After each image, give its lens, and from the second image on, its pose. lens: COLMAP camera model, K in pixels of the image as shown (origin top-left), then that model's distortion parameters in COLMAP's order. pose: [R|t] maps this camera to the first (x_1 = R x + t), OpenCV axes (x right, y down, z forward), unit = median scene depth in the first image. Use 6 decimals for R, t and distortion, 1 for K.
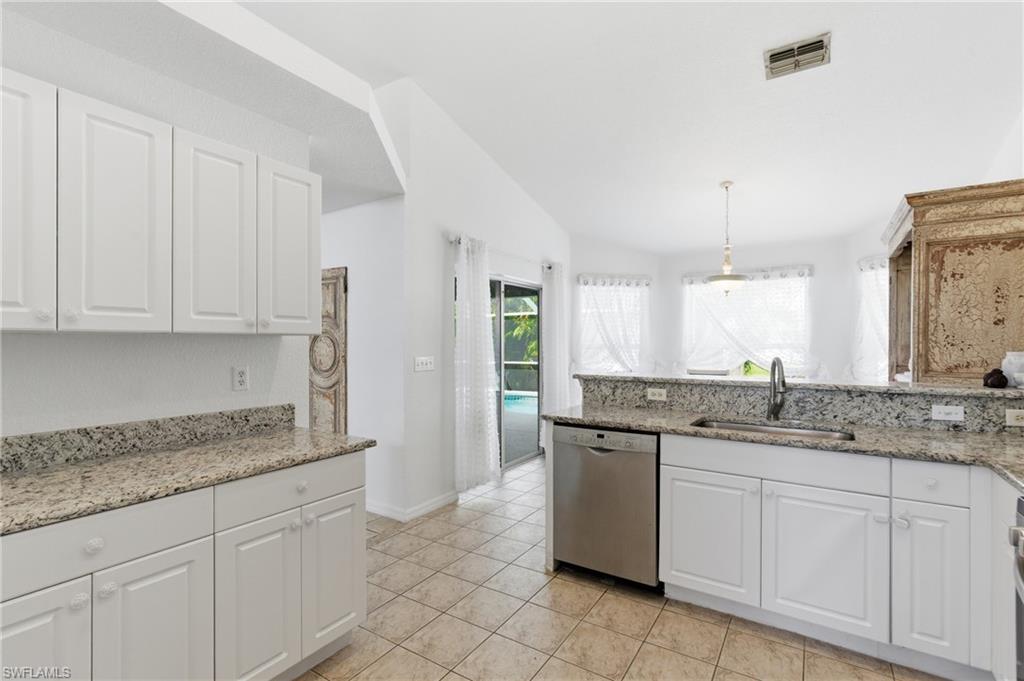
lens RADIAL K [[466.8, 0, 517.4], [0, 466.8, 343.4], [0, 0, 1]] dist [-0.009085, 0.003417]
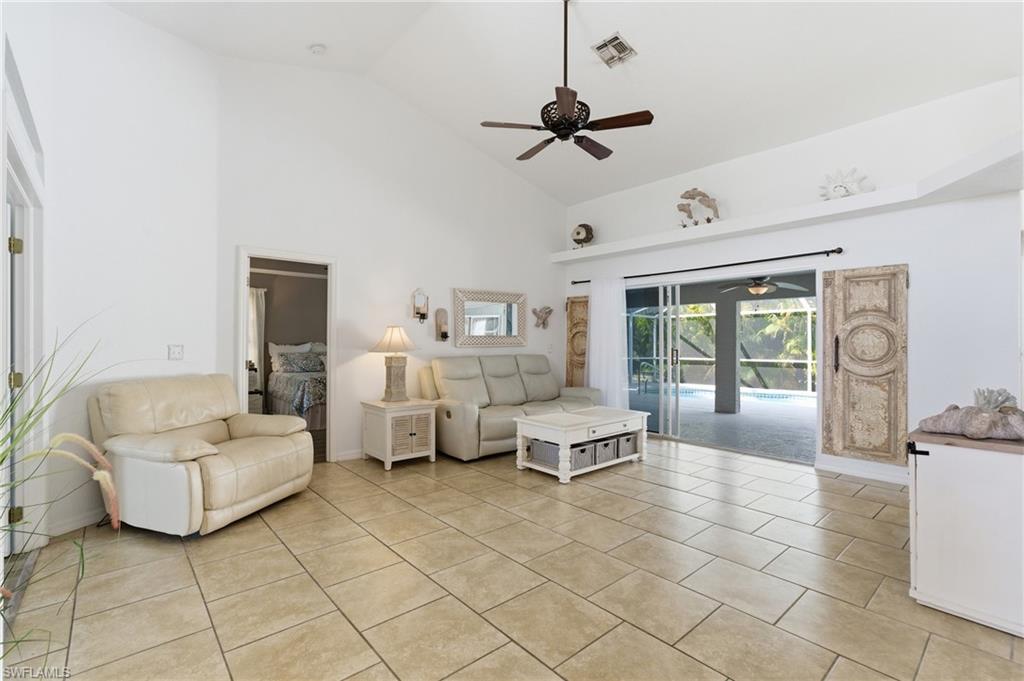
lens RADIAL K [[466.8, 0, 510.4], [0, 466.8, 340.5], [0, 0, 1]] dist [-0.009085, 0.003417]
pose [[0.957604, 0.003973, -0.288059, -1.218874], [-0.005778, 0.999969, -0.005417, 0.030571], [0.288029, 0.006851, 0.957597, -0.382684]]
